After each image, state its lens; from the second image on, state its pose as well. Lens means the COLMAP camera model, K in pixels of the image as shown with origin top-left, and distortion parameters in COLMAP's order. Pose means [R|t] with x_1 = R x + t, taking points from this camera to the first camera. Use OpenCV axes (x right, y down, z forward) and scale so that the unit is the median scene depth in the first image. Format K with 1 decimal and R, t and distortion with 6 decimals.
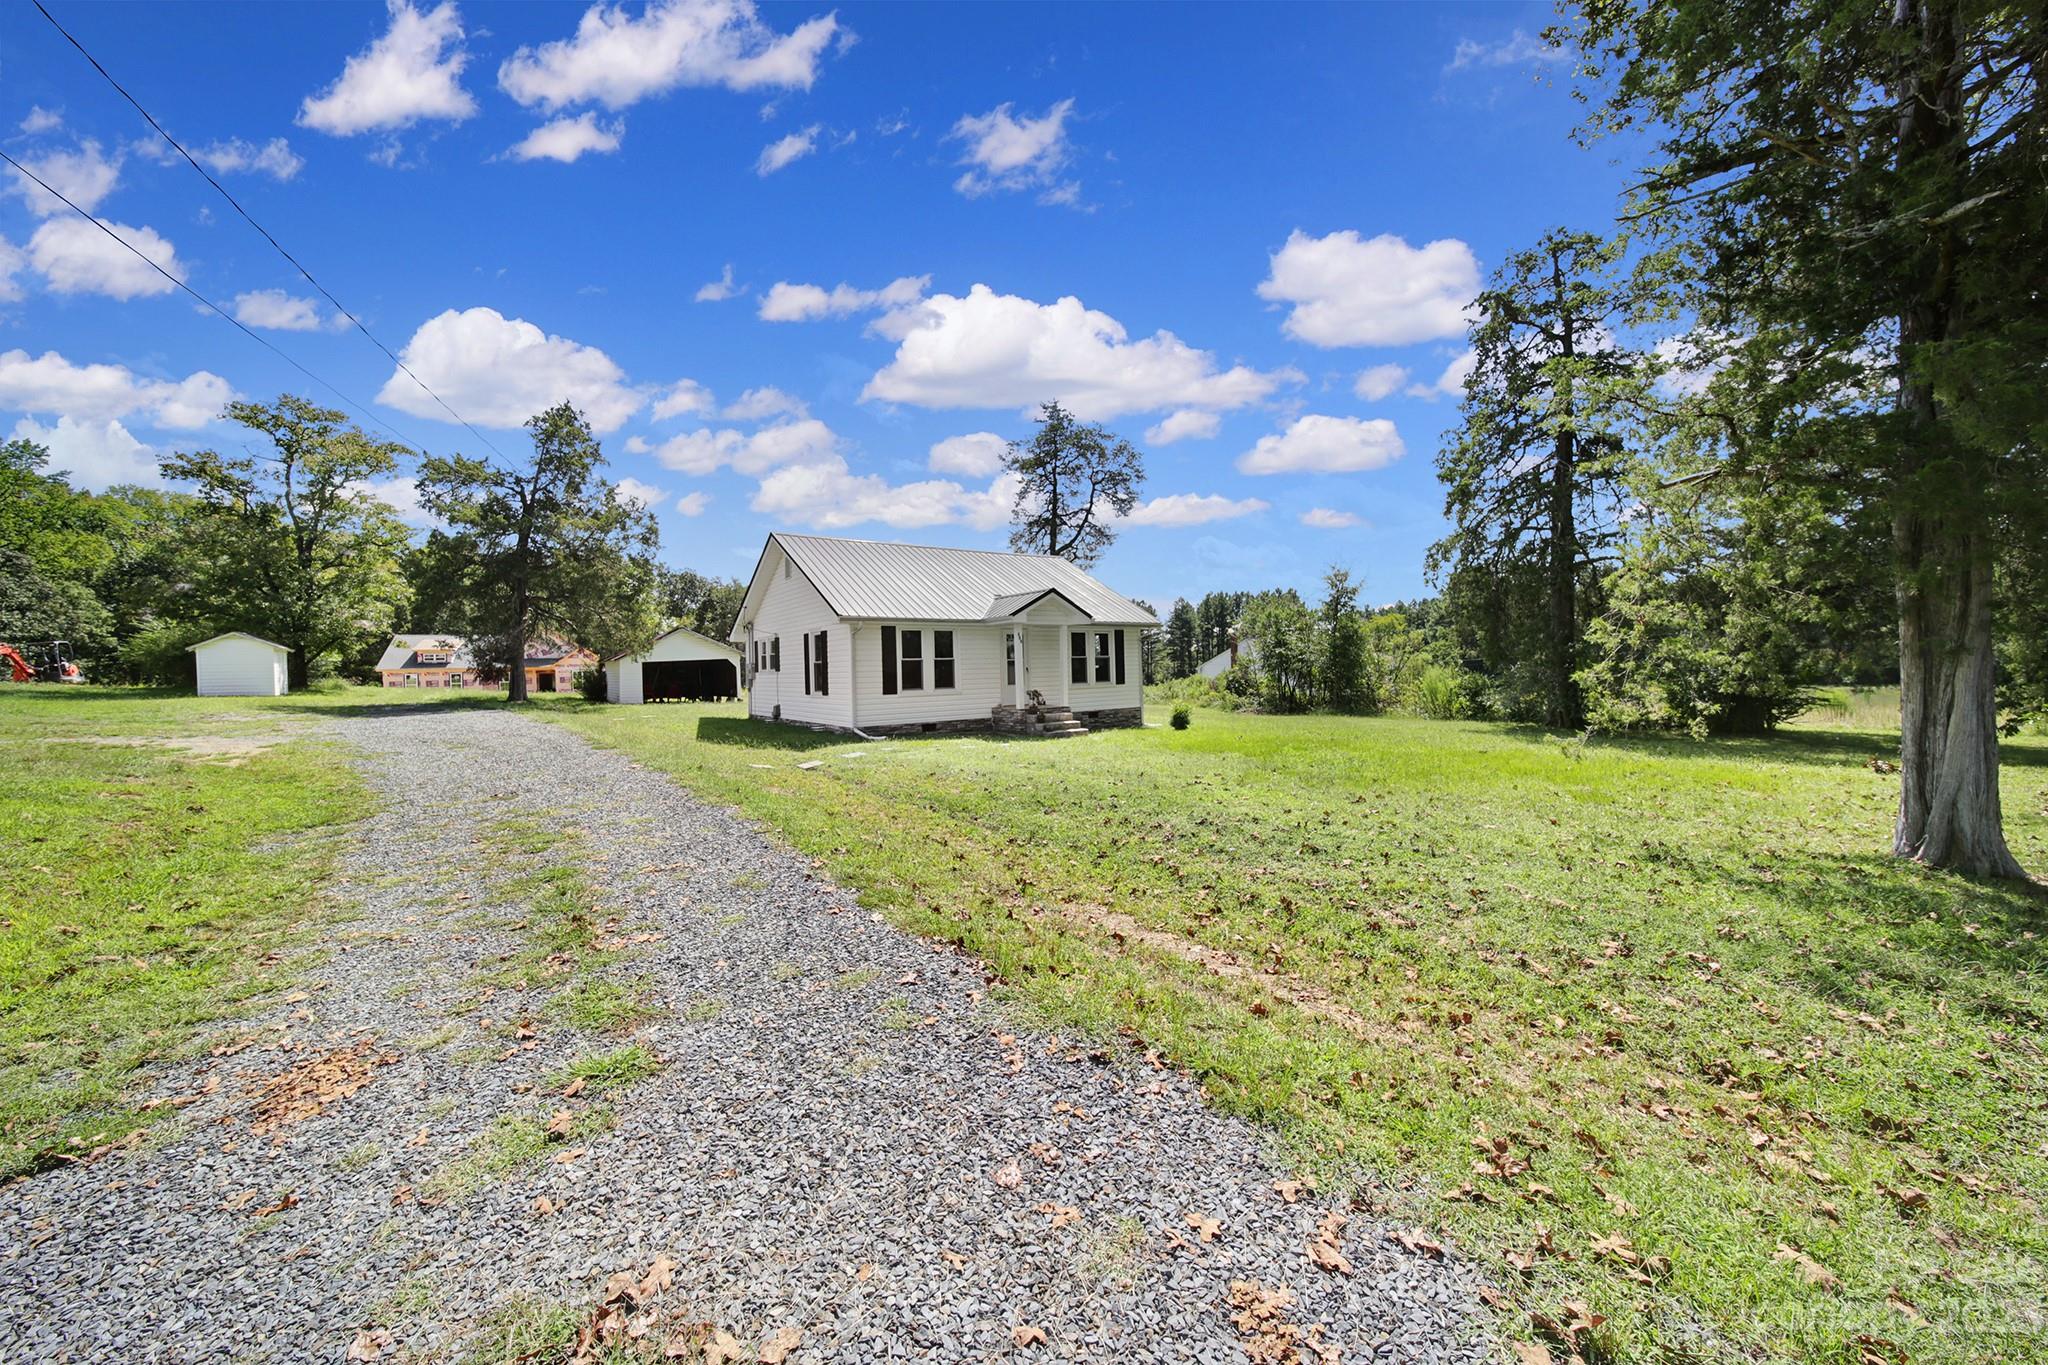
lens RADIAL K [[711.1, 0, 1011.0], [0, 711.1, 661.4], [0, 0, 1]] dist [0.001418, -0.000249]
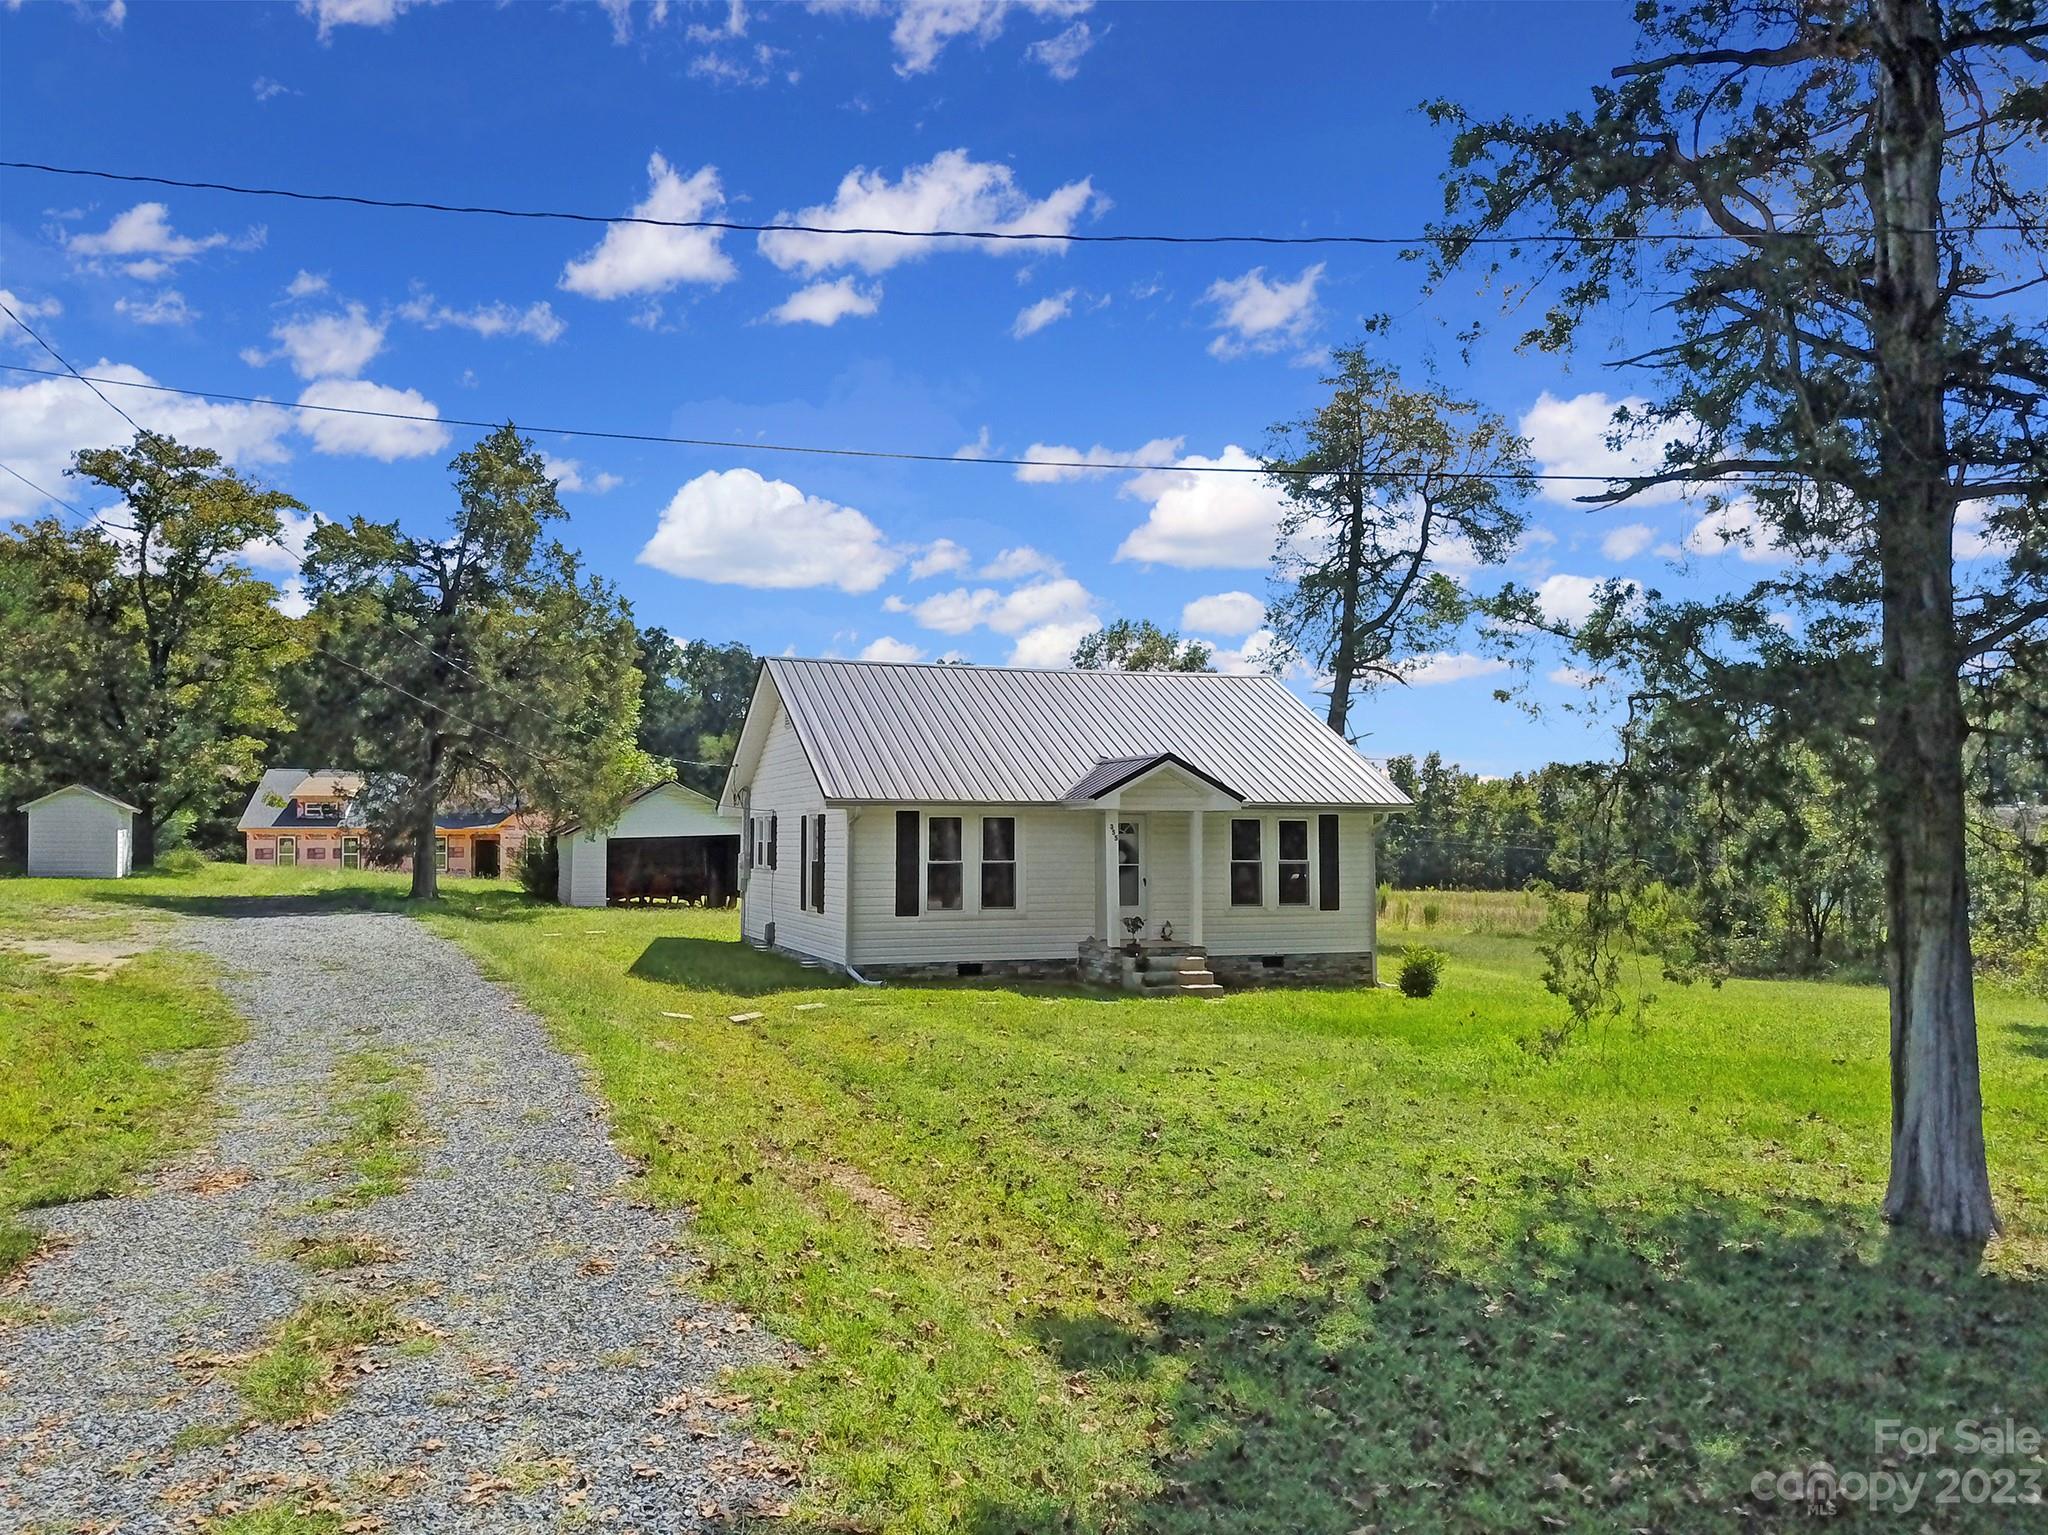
lens RADIAL K [[1580.3, 0, 1035.4], [0, 1580.3, 752.4], [0, 0, 1]] dist [0.005131, -0.005375]
pose [[0.966314, 0.011070, -0.257129, 0.200200], [-0.021025, 0.999131, -0.036001, -0.034372], [0.256507, 0.040194, 0.965706, -0.235675]]
